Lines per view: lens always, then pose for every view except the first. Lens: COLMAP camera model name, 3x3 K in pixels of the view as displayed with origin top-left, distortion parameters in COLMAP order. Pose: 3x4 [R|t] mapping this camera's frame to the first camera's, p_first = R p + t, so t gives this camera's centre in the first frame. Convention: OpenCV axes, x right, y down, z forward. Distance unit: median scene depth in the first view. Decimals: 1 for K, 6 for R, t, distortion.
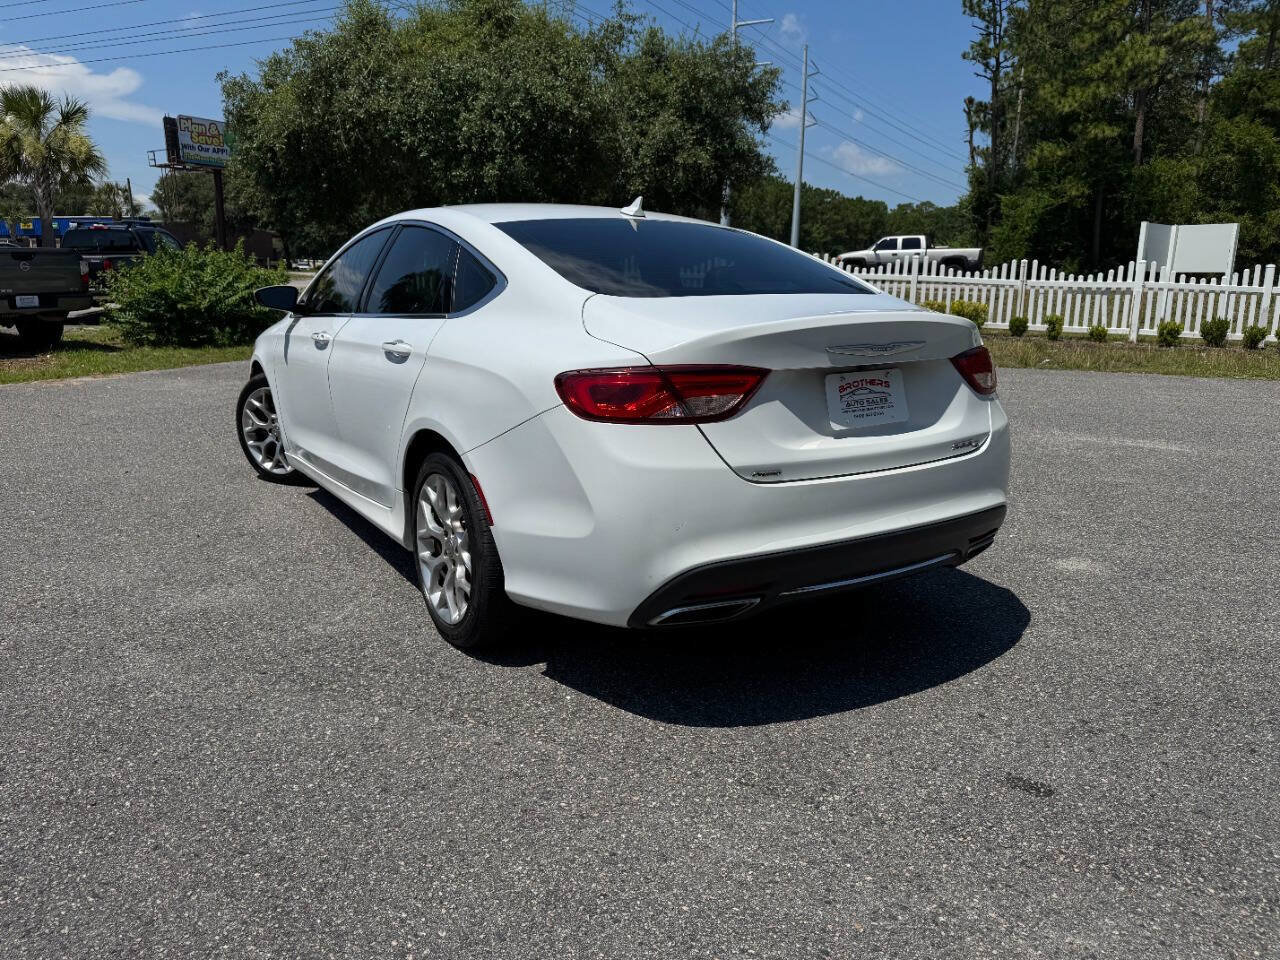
lens RADIAL K [[917.7, 0, 643.9], [0, 917.7, 479.6], [0, 0, 1]] dist [0.020243, -0.022096]
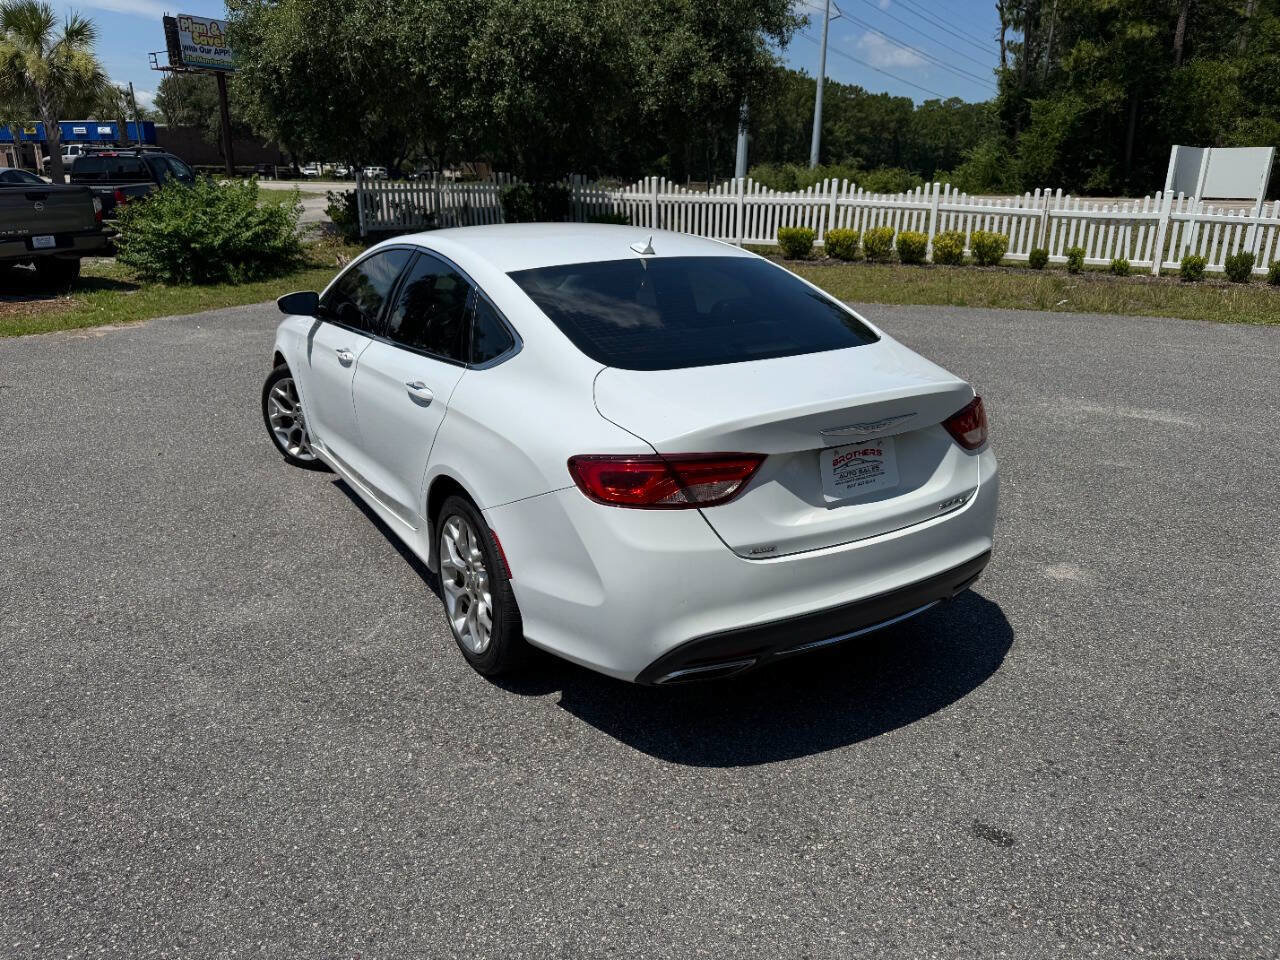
lens RADIAL K [[917.7, 0, 640.1], [0, 917.7, 482.6], [0, 0, 1]] dist [0.020243, -0.022096]
pose [[0.999804, 0.004099, -0.019365, 0.001318], [-0.002087, 0.994699, 0.102809, -0.029047], [0.019683, -0.102749, 0.994513, -0.011019]]
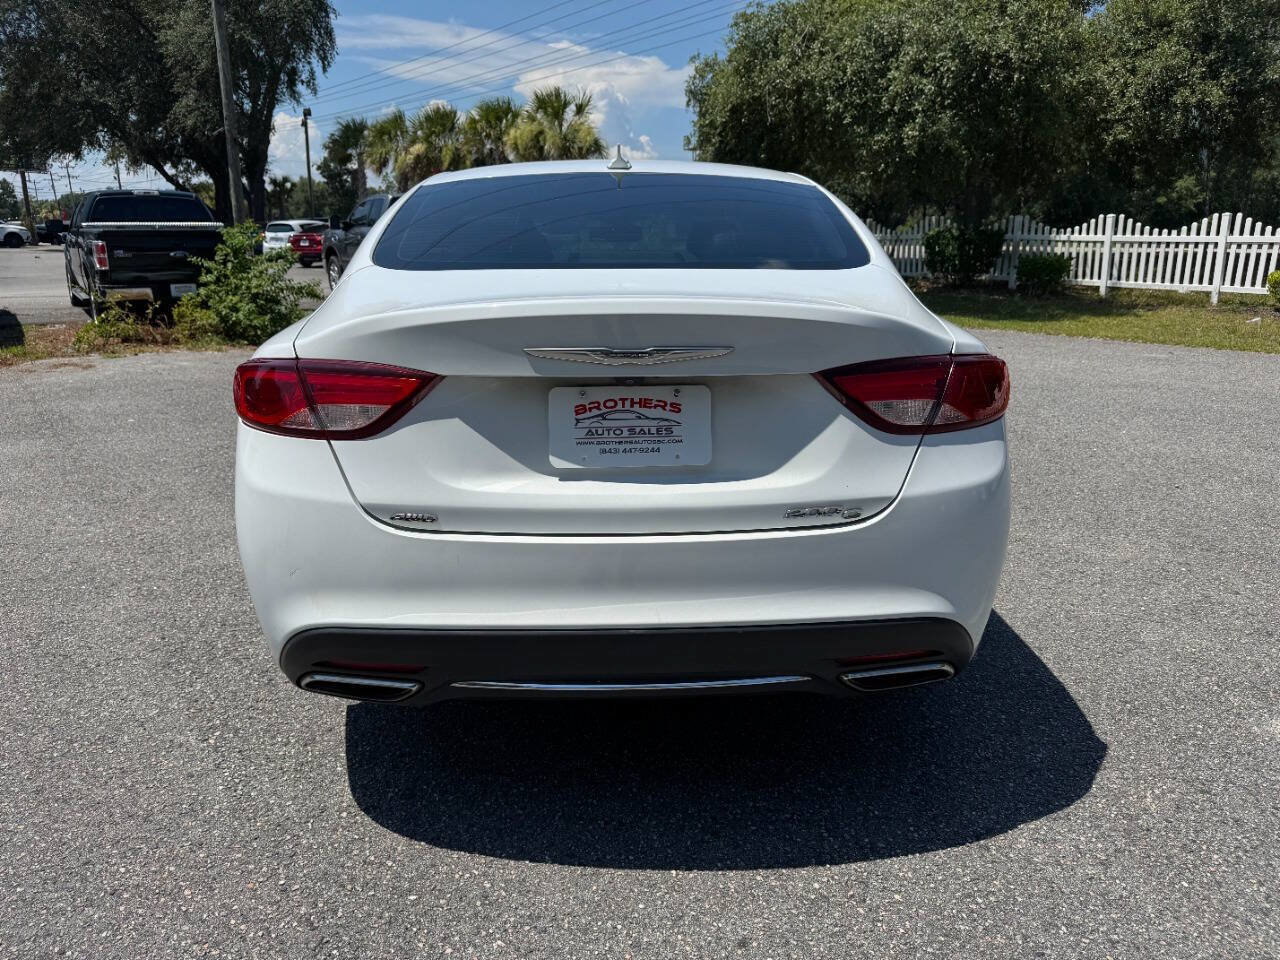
lens RADIAL K [[917.7, 0, 640.2], [0, 917.7, 480.7], [0, 0, 1]] dist [0.020243, -0.022096]
pose [[0.857528, 0.120533, -0.500117, 0.094539], [-0.104694, 0.992709, 0.059739, -0.014364], [0.503671, 0.001132, 0.863895, 0.067982]]
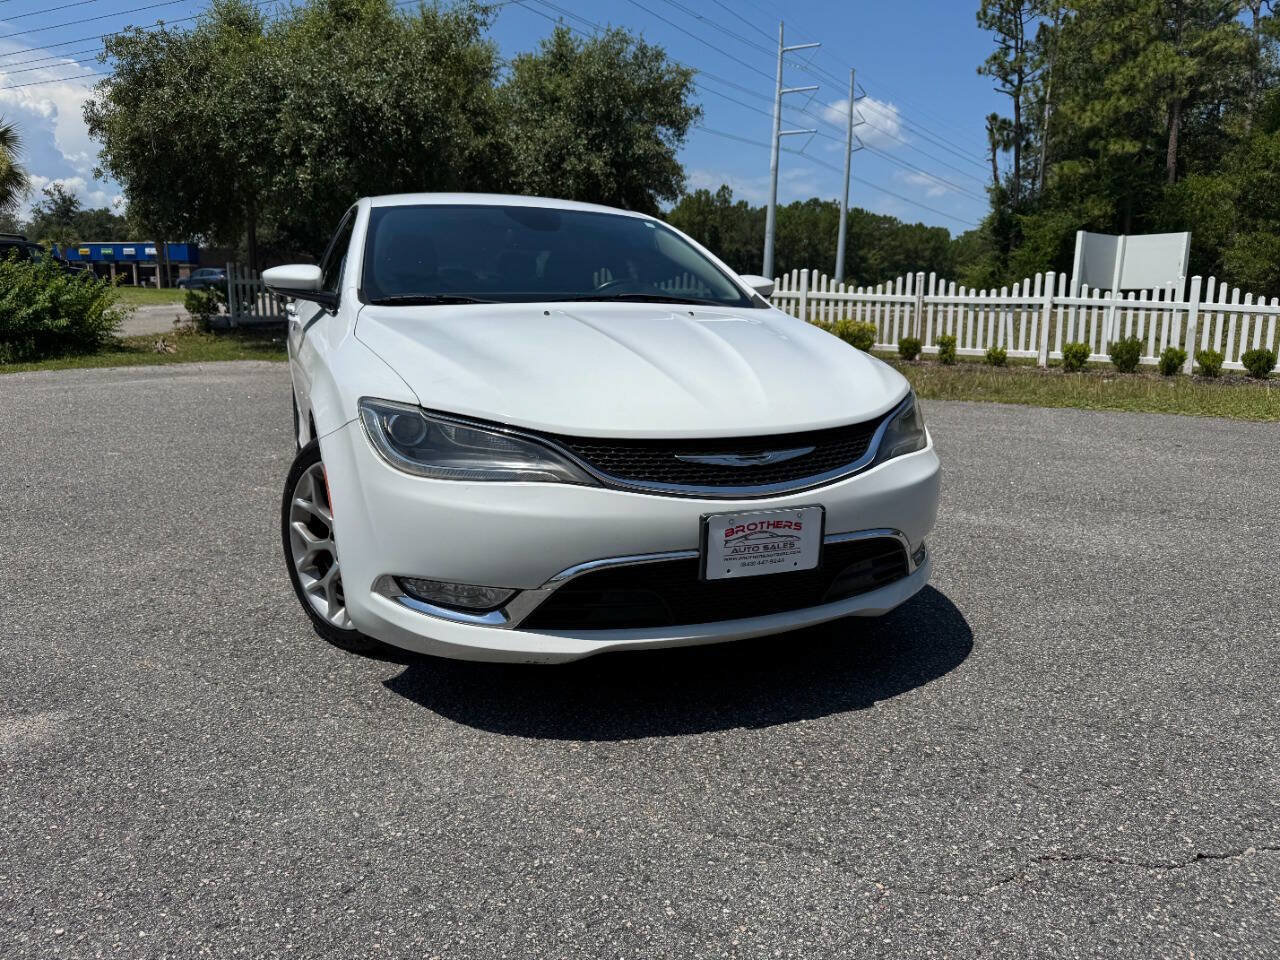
lens RADIAL K [[917.7, 0, 646.0], [0, 917.7, 477.8], [0, 0, 1]] dist [0.020243, -0.022096]
pose [[0.997541, 0.016198, -0.068185, 0.220930], [-0.018264, 0.999389, -0.029787, -0.012304], [0.067661, 0.030959, 0.997228, 0.116703]]
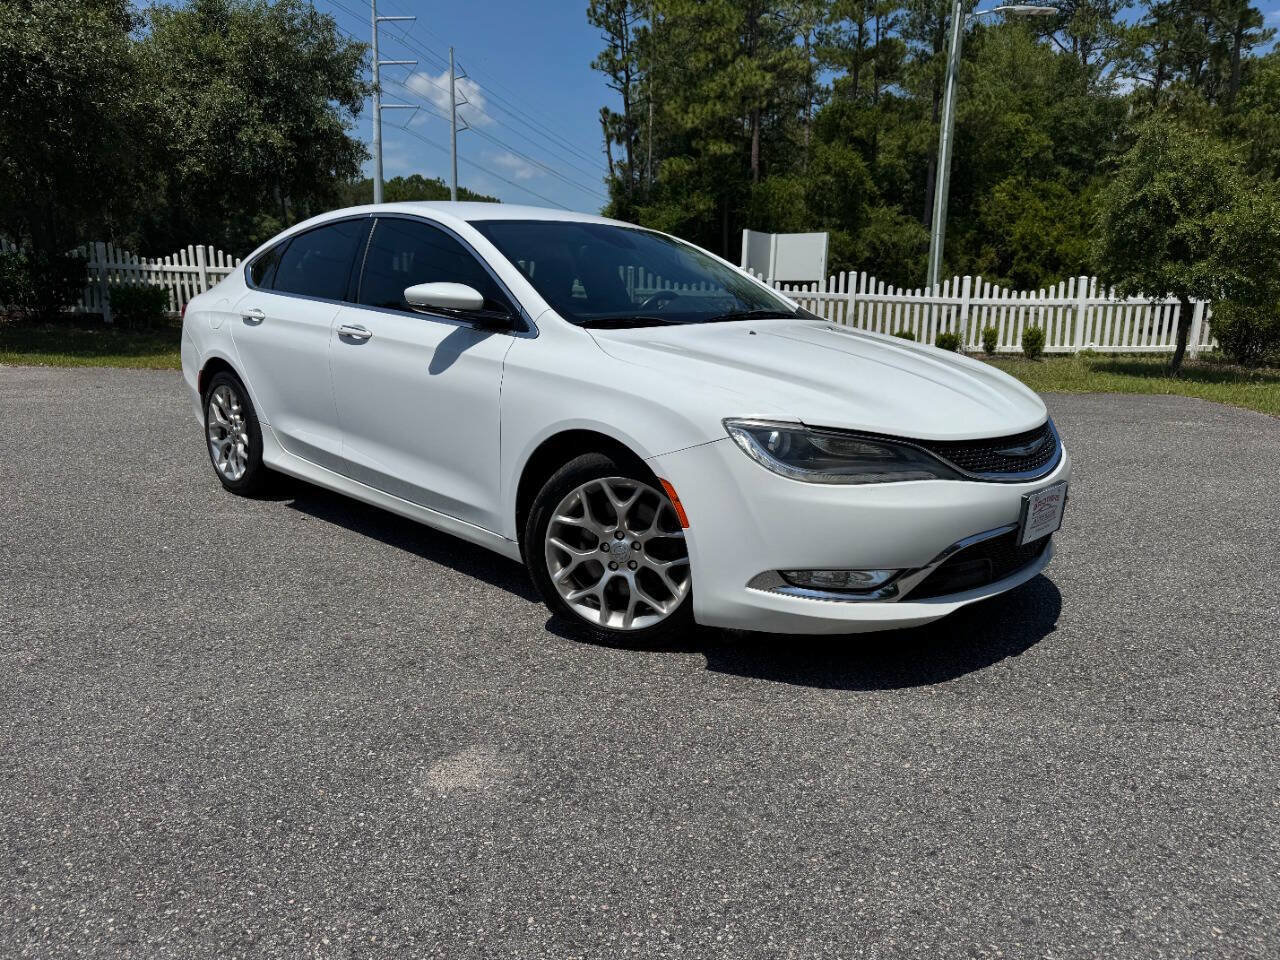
lens RADIAL K [[917.7, 0, 644.6], [0, 917.7, 480.7], [0, 0, 1]] dist [0.020243, -0.022096]
pose [[0.940480, -0.062188, 0.334111, 0.099517], [0.064336, 0.997917, 0.004647, -0.018968], [-0.333704, 0.017125, 0.942522, 0.109722]]
